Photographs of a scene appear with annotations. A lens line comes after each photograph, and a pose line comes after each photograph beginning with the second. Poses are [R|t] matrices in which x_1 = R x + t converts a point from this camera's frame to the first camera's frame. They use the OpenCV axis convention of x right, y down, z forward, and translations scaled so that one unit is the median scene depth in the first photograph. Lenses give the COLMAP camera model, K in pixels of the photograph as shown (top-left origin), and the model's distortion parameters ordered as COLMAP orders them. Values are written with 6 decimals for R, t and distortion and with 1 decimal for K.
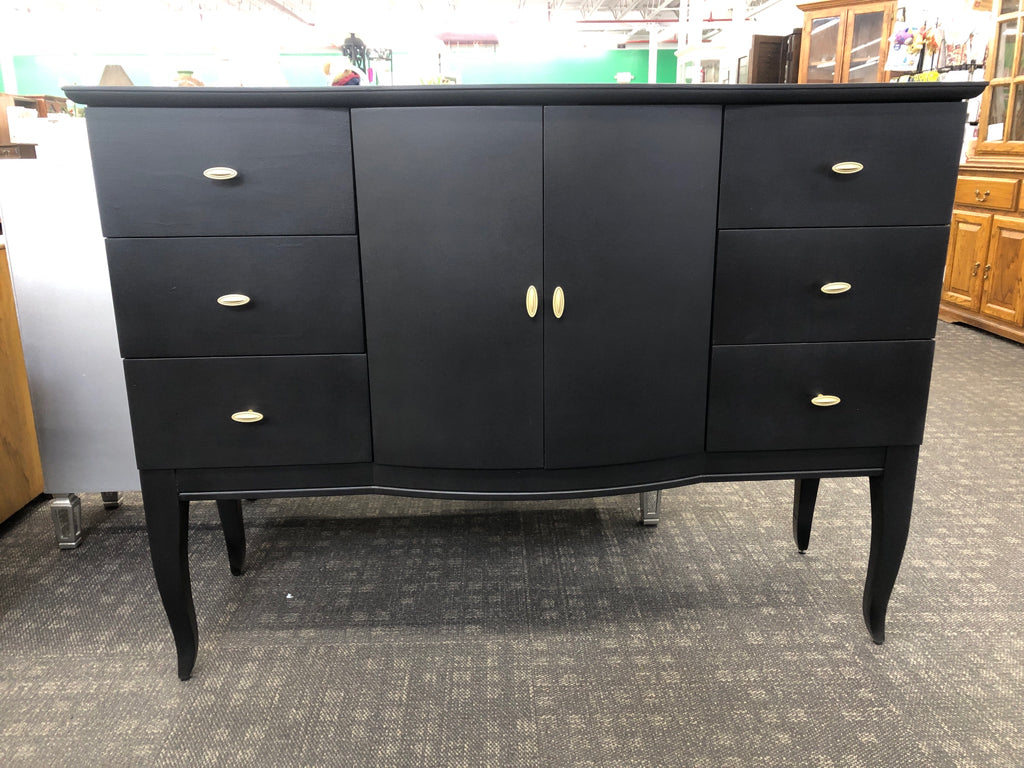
lens RADIAL K [[841.0, 0, 513.4], [0, 841.0, 375.2], [0, 0, 1]] dist [0.041329, -0.035091]
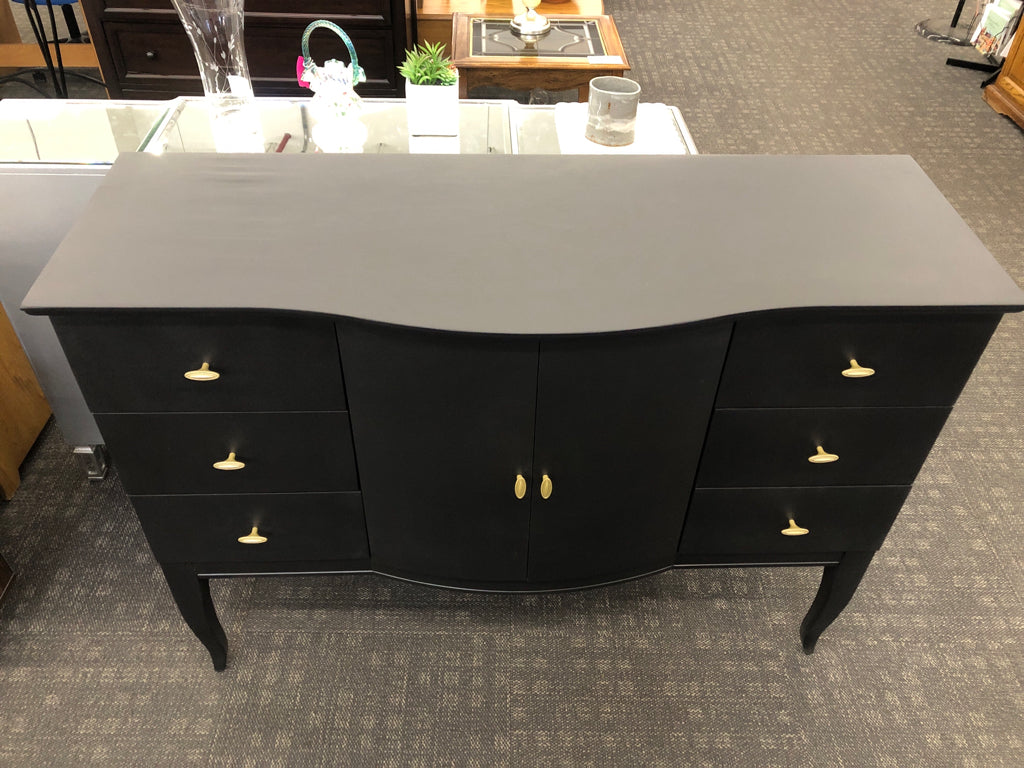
lens RADIAL K [[841.0, 0, 512.2], [0, 841.0, 377.2], [0, 0, 1]] dist [0.041329, -0.035091]
pose [[0.999034, 0.043917, 0.001819, 0.003873], [-0.040256, 0.897553, 0.439066, -0.559317], [0.017650, -0.438714, 0.898453, 0.115655]]
